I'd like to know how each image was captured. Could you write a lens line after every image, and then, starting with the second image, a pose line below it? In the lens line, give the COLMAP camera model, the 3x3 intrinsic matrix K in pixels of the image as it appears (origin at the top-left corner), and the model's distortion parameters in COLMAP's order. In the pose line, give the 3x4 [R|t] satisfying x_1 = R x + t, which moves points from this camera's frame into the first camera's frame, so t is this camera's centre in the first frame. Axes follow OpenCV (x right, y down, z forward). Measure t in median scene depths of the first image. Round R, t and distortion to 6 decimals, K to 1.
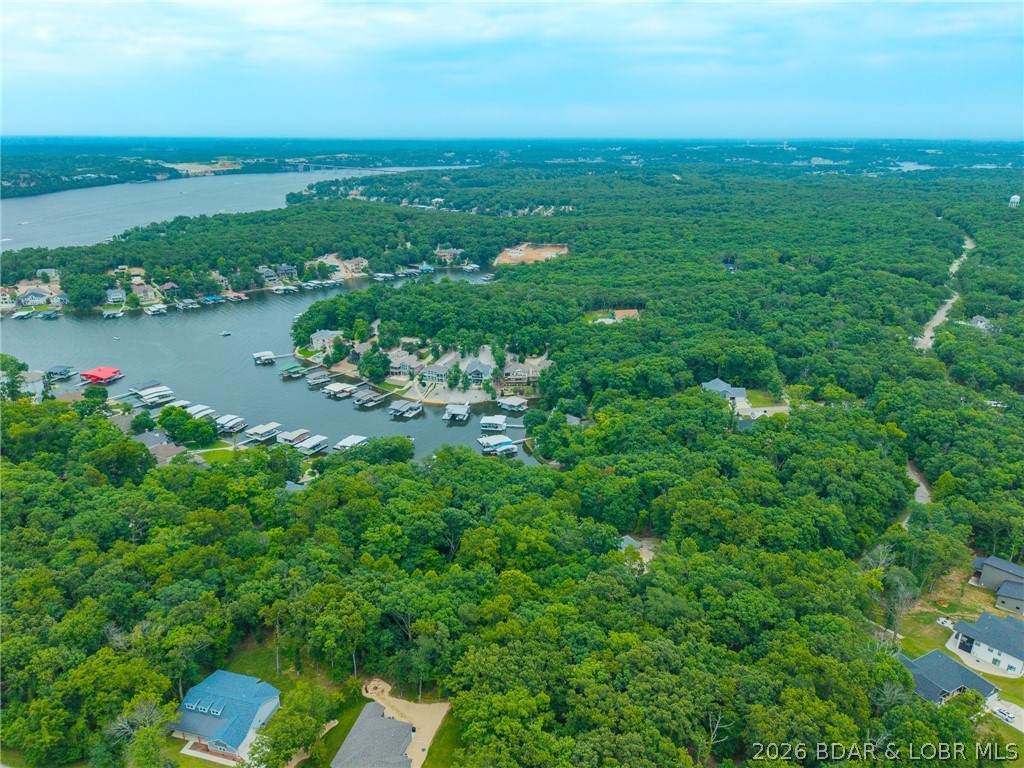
lens RADIAL K [[708.6, 0, 507.7], [0, 708.6, 417.0], [0, 0, 1]] dist [0.007658, -0.007545]
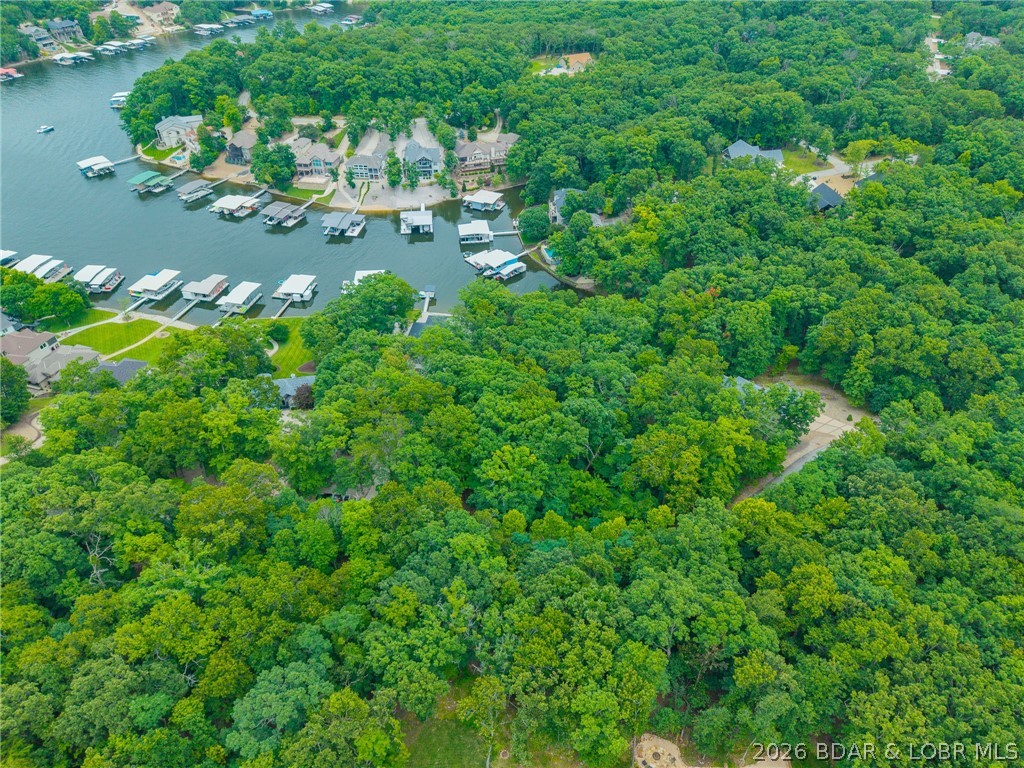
lens RADIAL K [[708.6, 0, 507.7], [0, 708.6, 417.0], [0, 0, 1]] dist [0.007658, -0.007545]
pose [[0.966331, -0.169938, 0.193196, -0.139335], [0.101612, 0.941872, 0.320237, -0.037129], [-0.236386, -0.289824, 0.927428, 0.201785]]
